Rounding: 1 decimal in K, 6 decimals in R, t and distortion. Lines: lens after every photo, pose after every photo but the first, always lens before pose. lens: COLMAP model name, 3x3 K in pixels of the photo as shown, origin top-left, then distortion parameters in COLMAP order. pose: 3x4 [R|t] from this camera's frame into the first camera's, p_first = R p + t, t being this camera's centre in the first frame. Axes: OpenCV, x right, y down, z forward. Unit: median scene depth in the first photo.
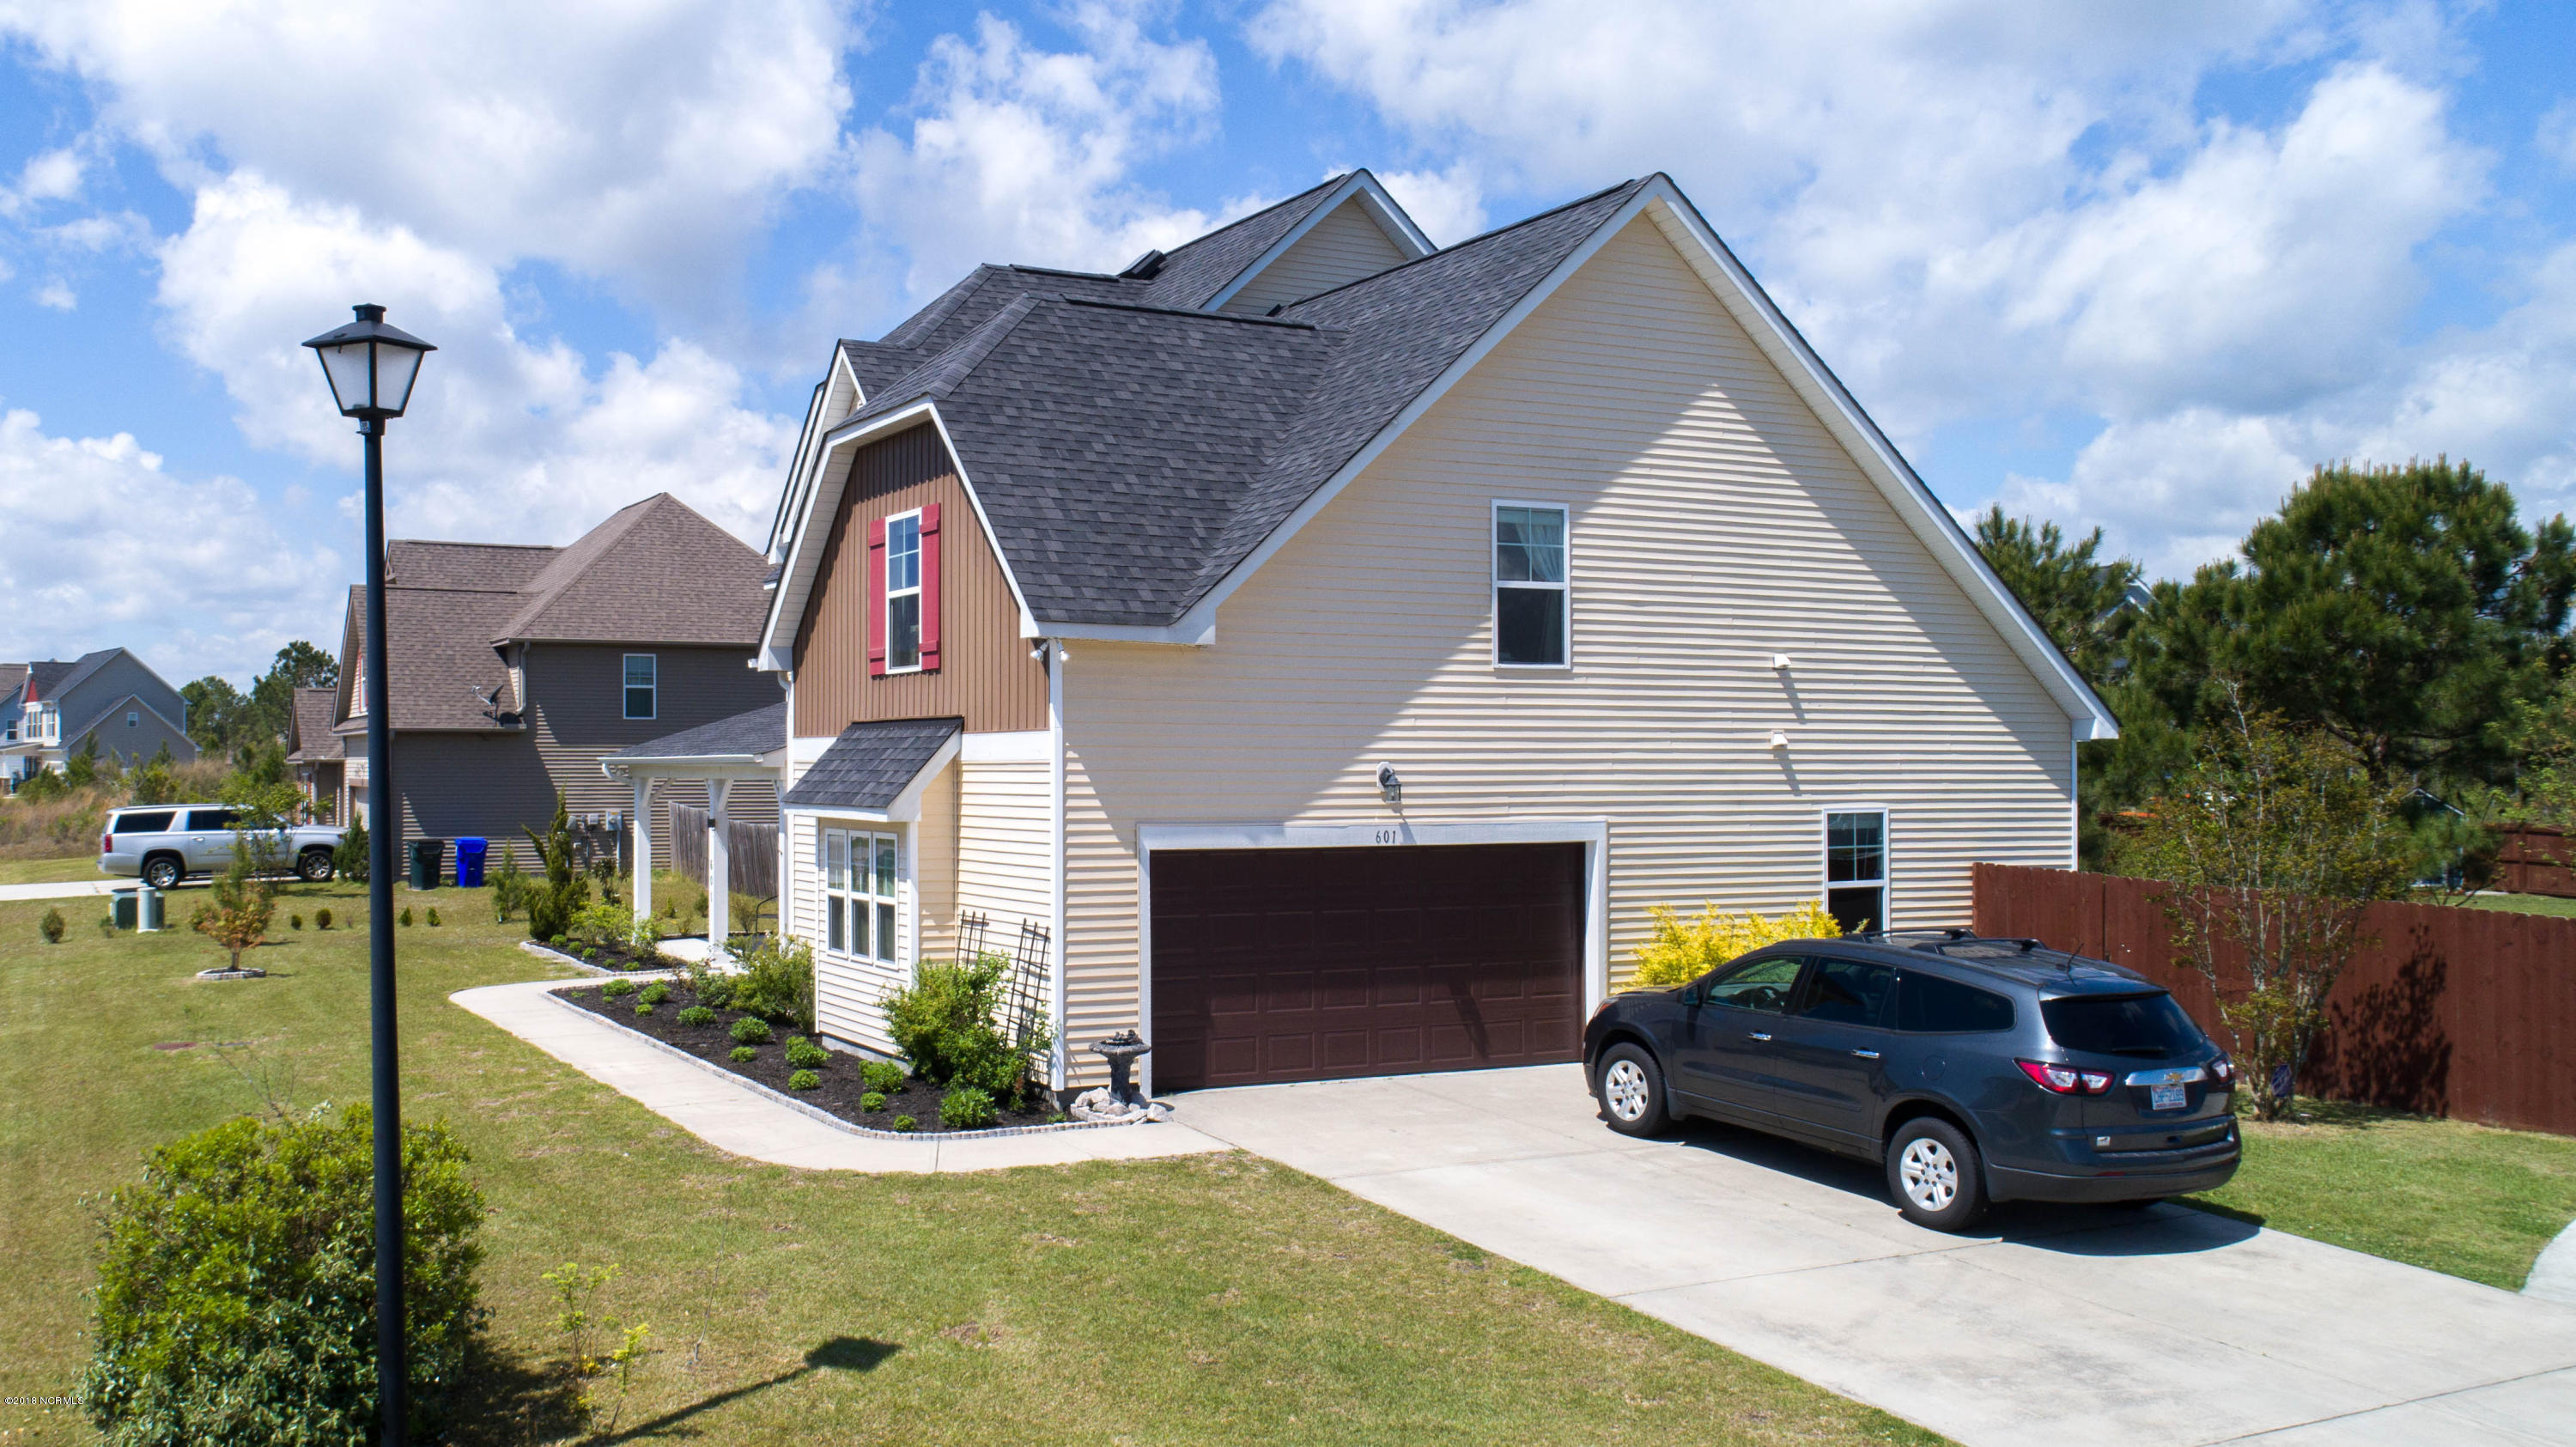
lens RADIAL K [[2154.1, 0, 971.4], [0, 2154.1, 725.8], [0, 0, 1]] dist [-0.011407, -0.000104]
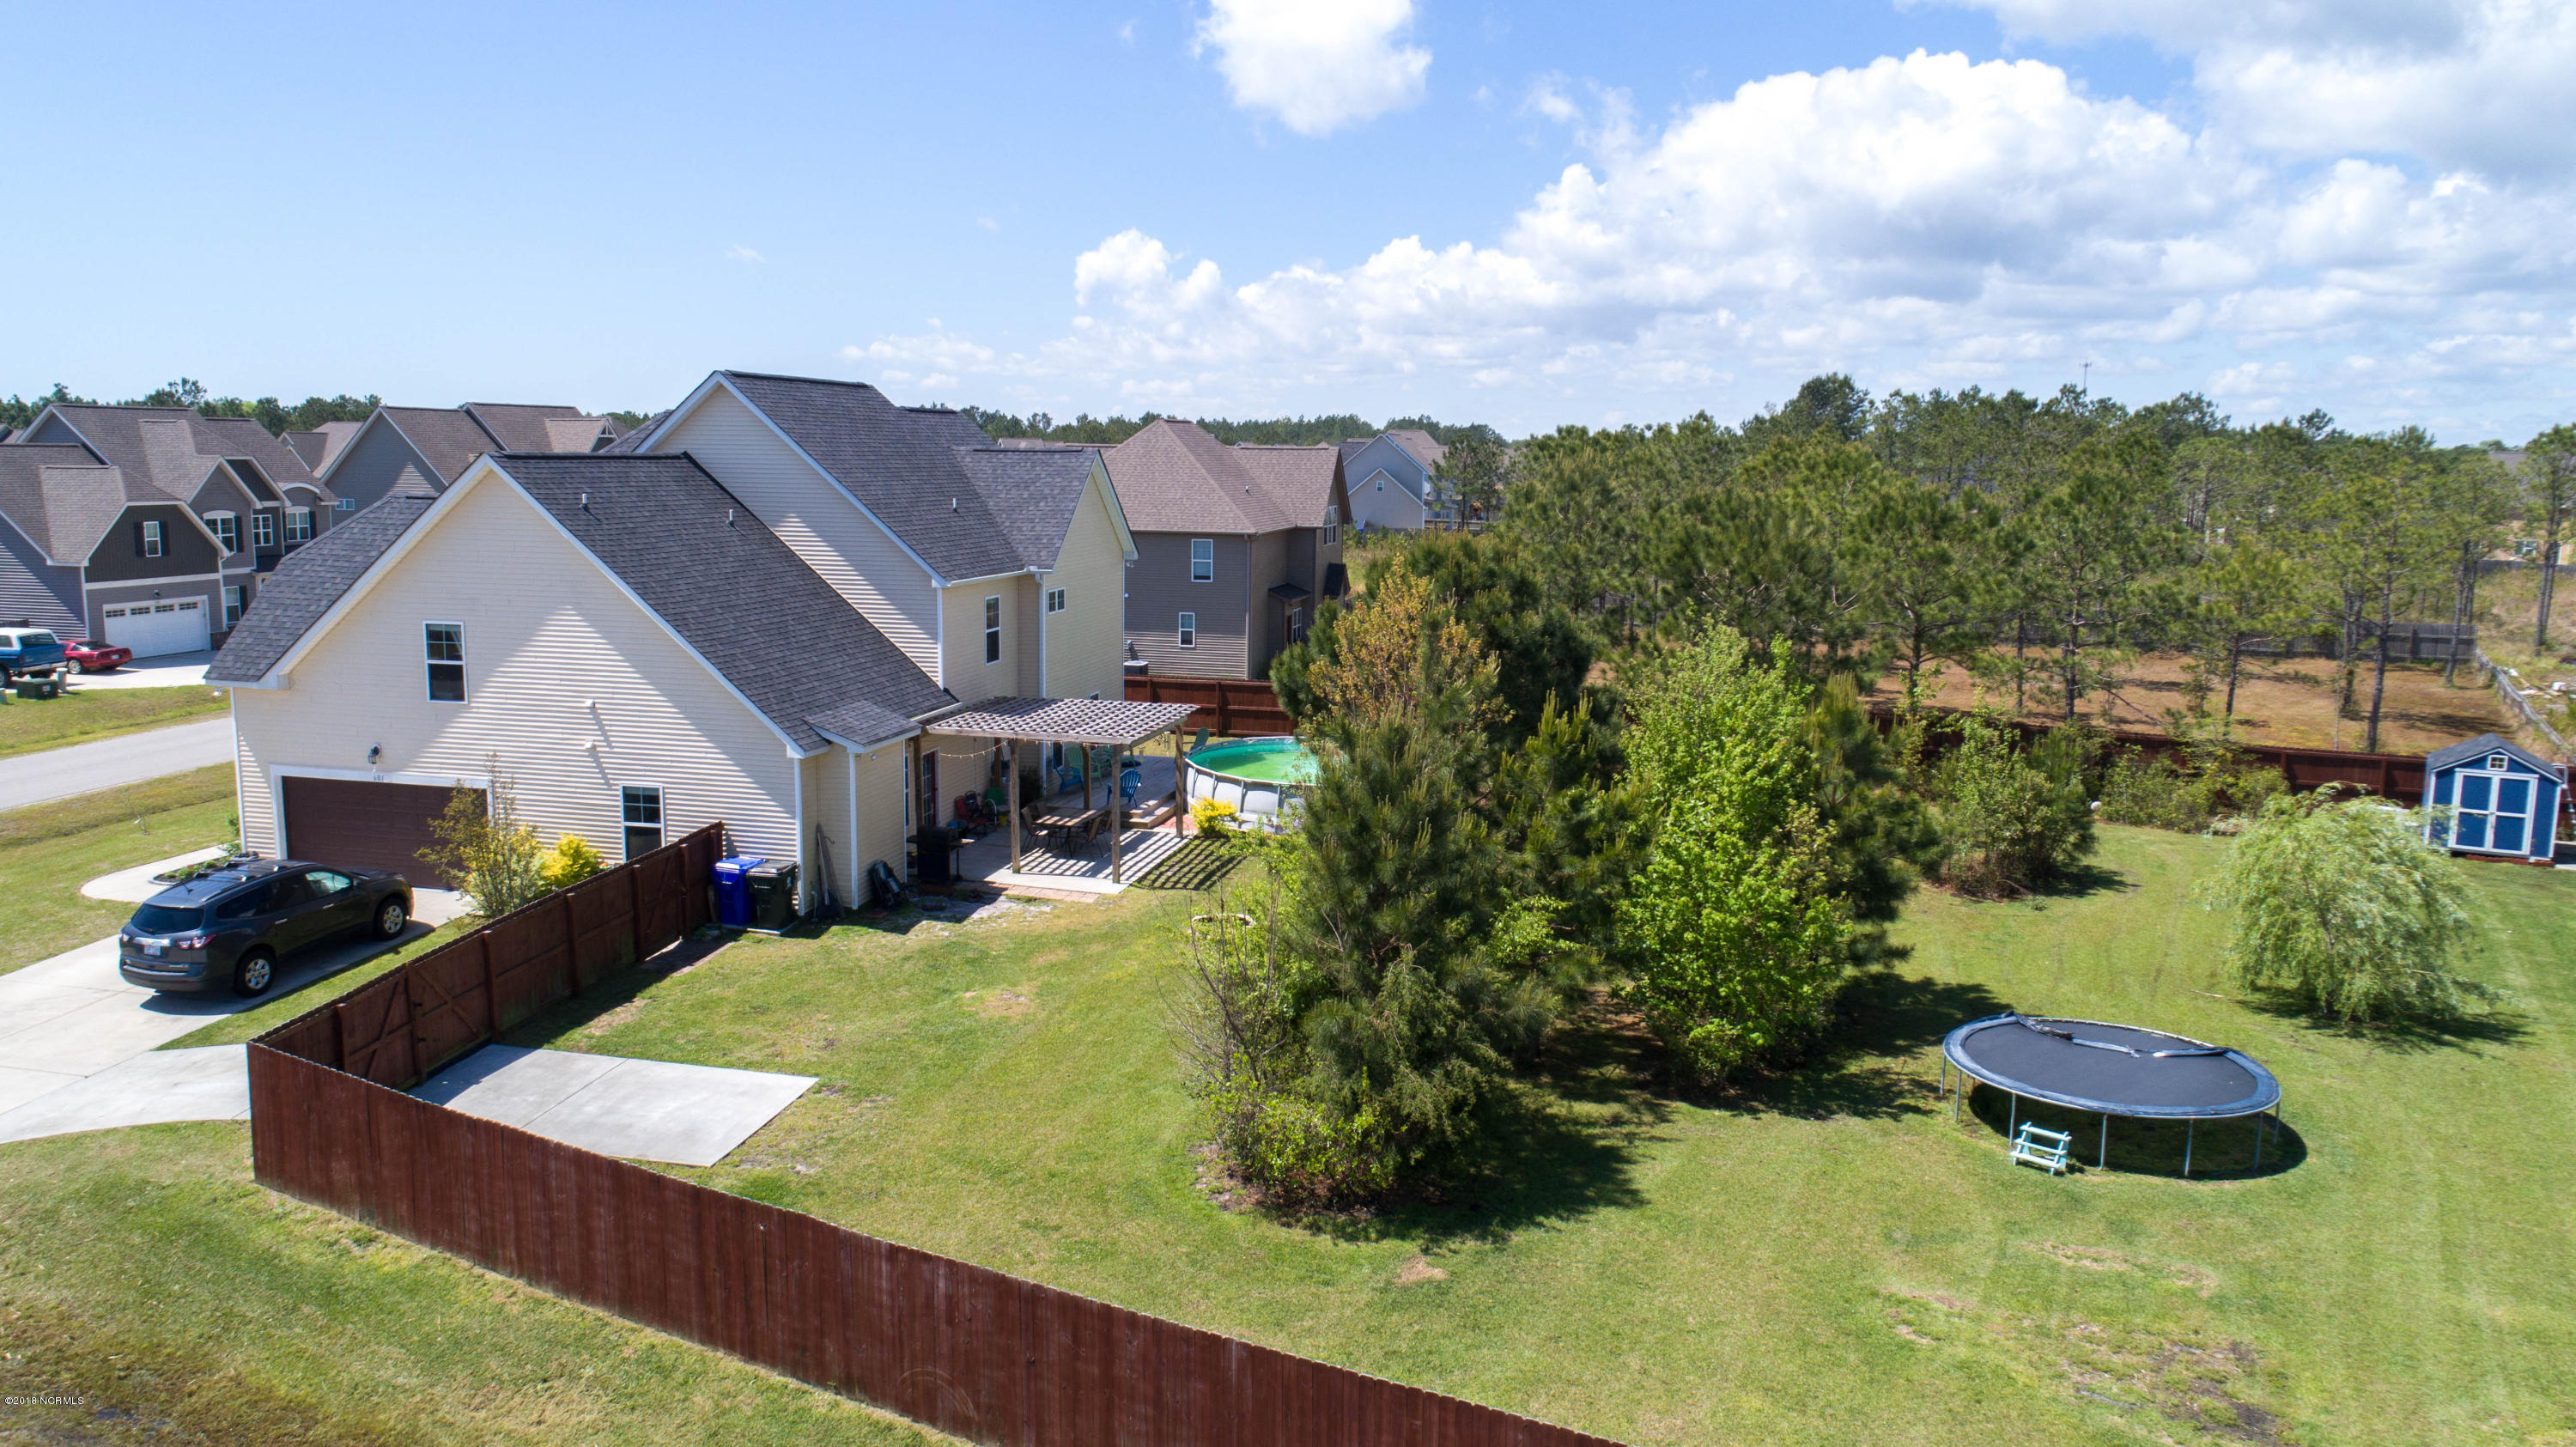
lens RADIAL K [[1761.3, 0, 1288.0], [0, 1761.3, 723.5], [0, 0, 1]] dist [-0.010148, 0.006015]
pose [[0.794581, 0.102953, -0.598365, 1.958634], [-0.001899, 0.985936, 0.167115, -0.297783], [0.607155, -0.131650, 0.783602, 0.179190]]
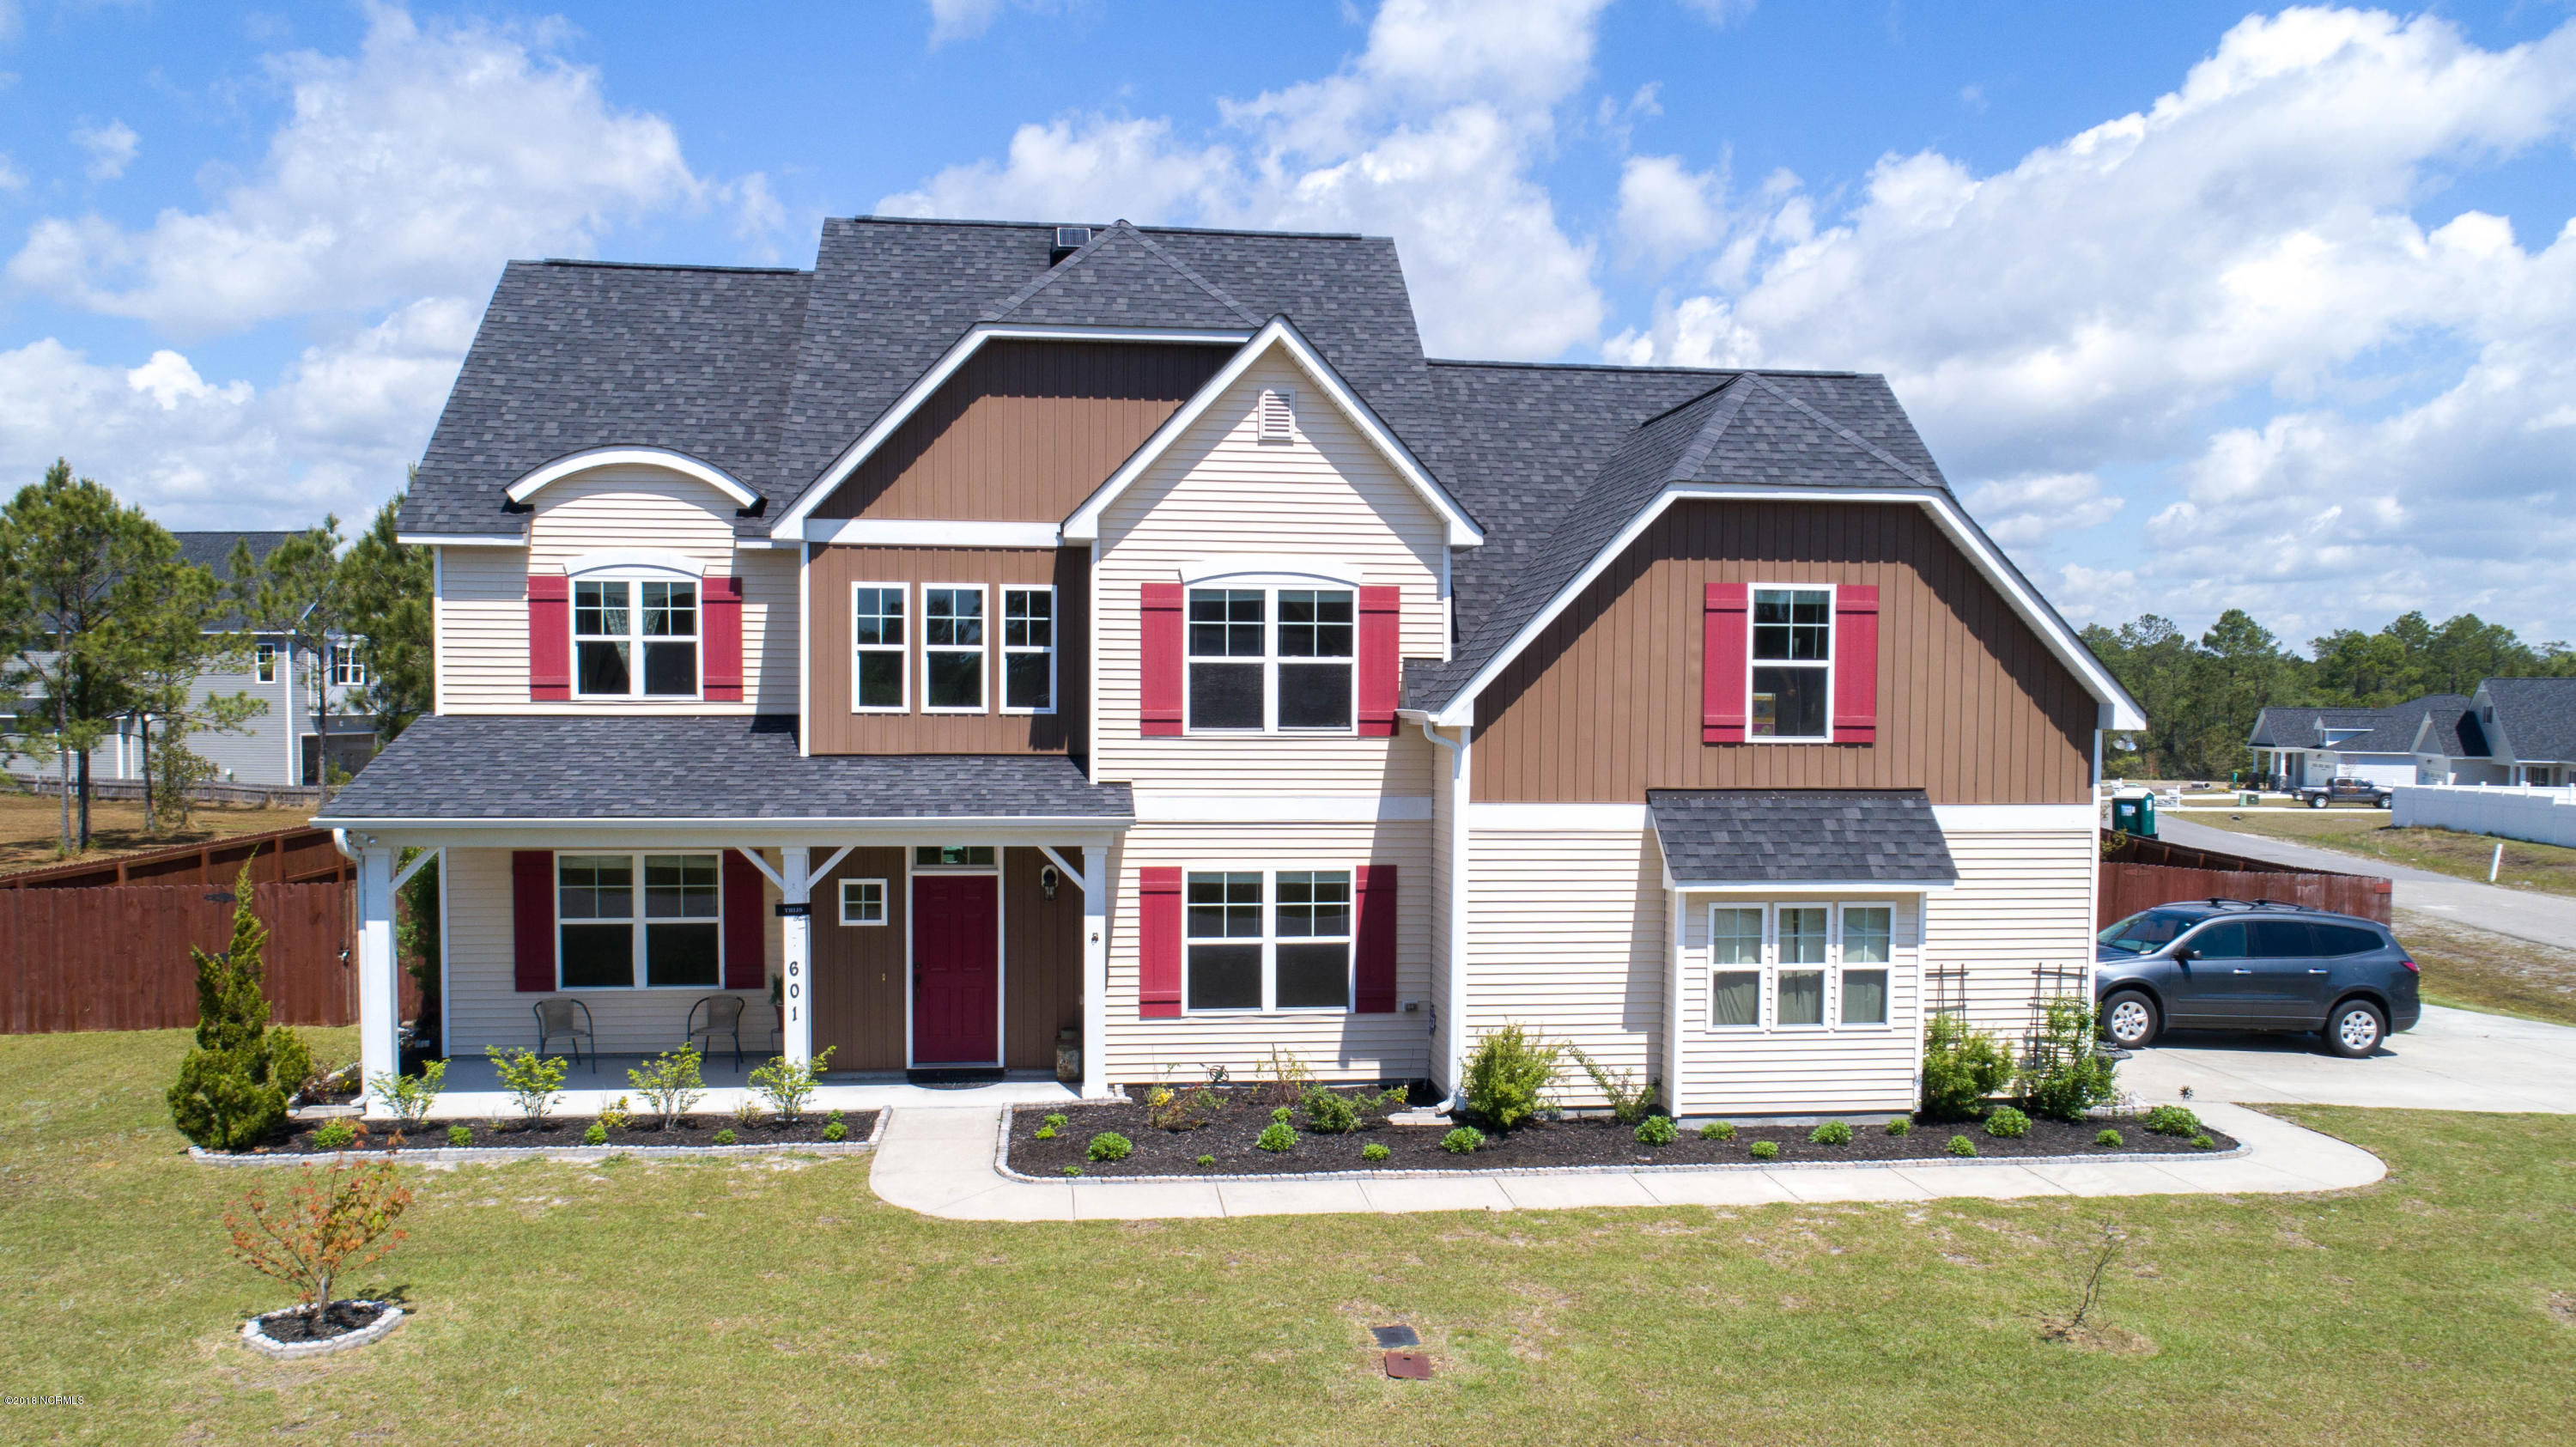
lens RADIAL K [[1944.5, 0, 1284.3], [0, 1944.5, 809.5], [0, 0, 1]] dist [-0.007471, -0.001076]
pose [[0.294151, -0.054589, 0.954199, -1.055871], [-0.026617, 0.997512, 0.065272, -0.050566], [-0.955388, -0.044597, 0.291967, 1.036851]]
